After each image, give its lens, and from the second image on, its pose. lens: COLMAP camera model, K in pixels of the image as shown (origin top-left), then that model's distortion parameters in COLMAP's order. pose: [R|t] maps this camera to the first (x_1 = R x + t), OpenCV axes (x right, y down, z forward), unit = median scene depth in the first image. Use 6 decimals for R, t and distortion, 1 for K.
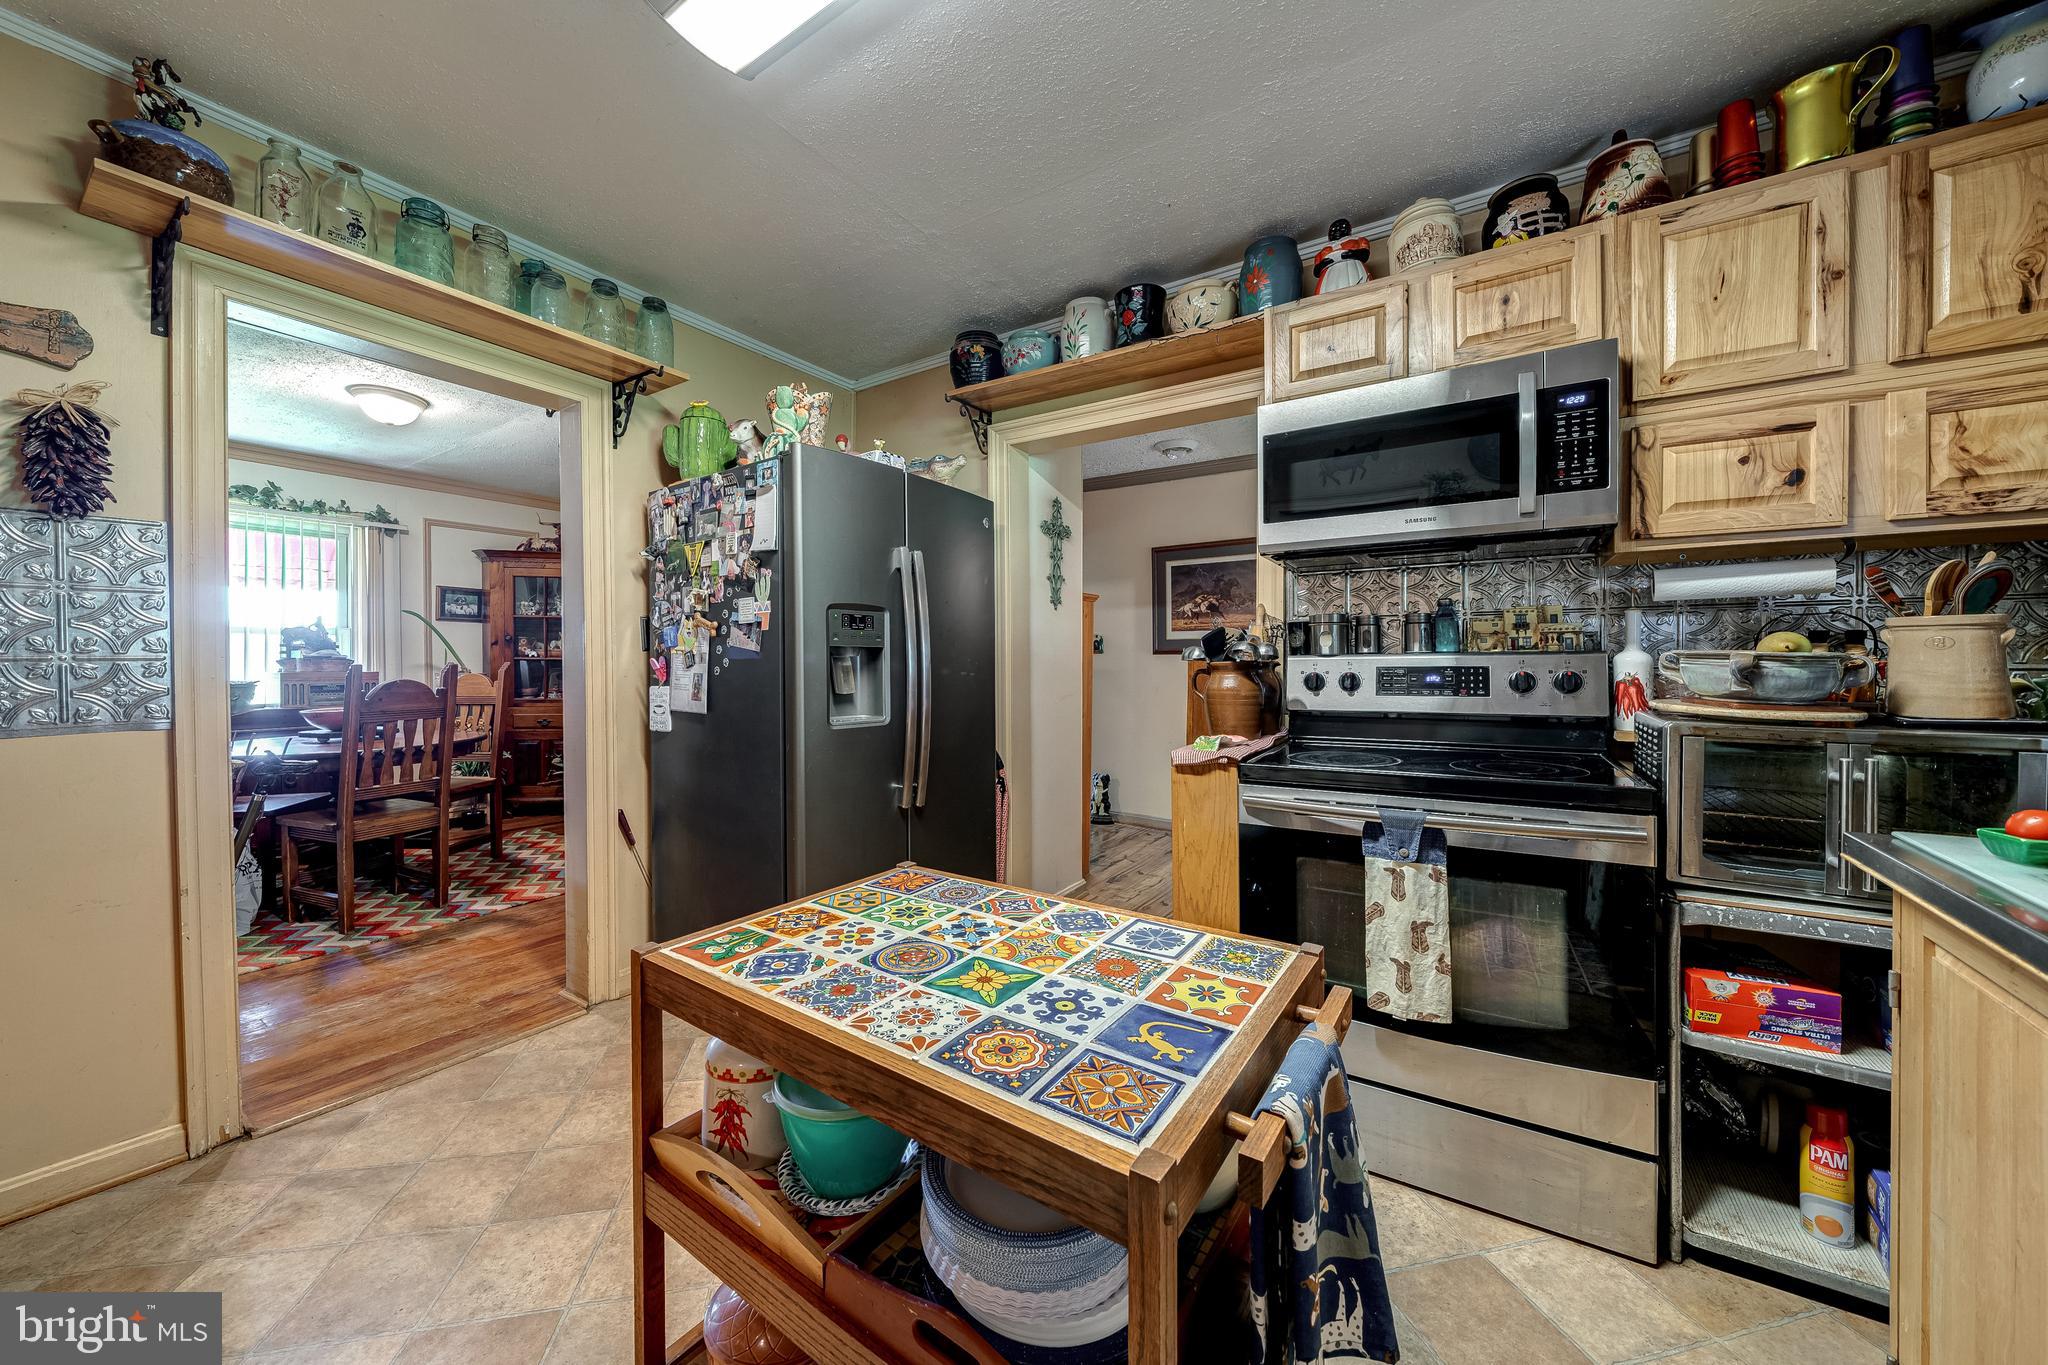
lens RADIAL K [[717.3, 0, 1054.5], [0, 717.3, 666.4], [0, 0, 1]] dist [-0.005876, 0.000071]
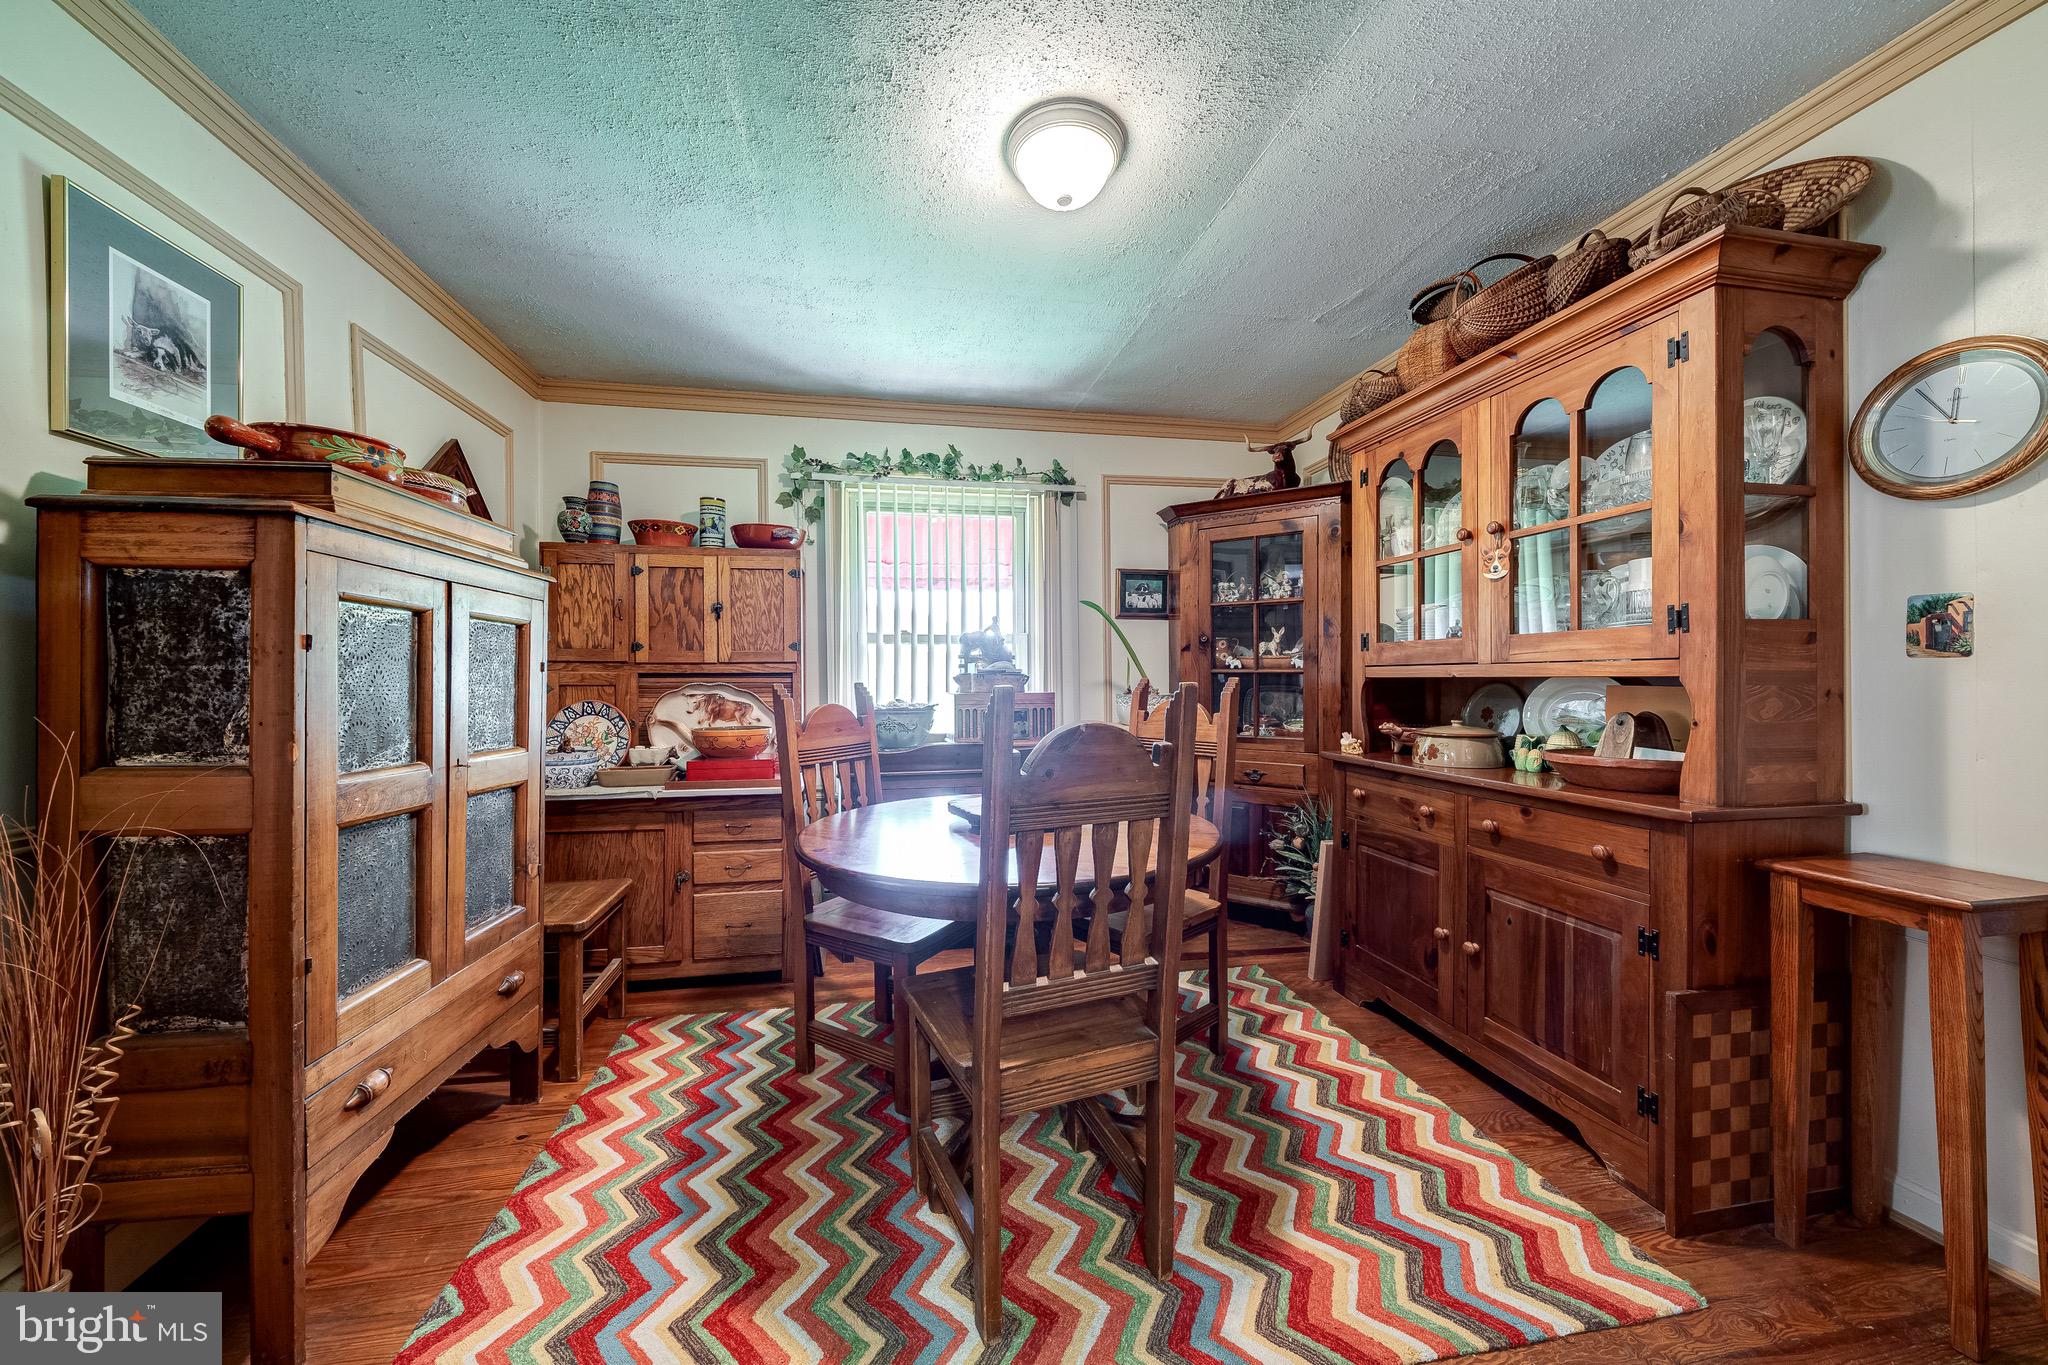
lens RADIAL K [[717.3, 0, 1015.0], [0, 717.3, 679.4], [0, 0, 1]] dist [-0.005876, 0.000071]
pose [[0.680651, -0.003834, -0.732597, -0.703029], [0.001052, 0.999990, -0.004257, -0.003423], [0.732607, 0.002127, 0.680649, 0.754869]]
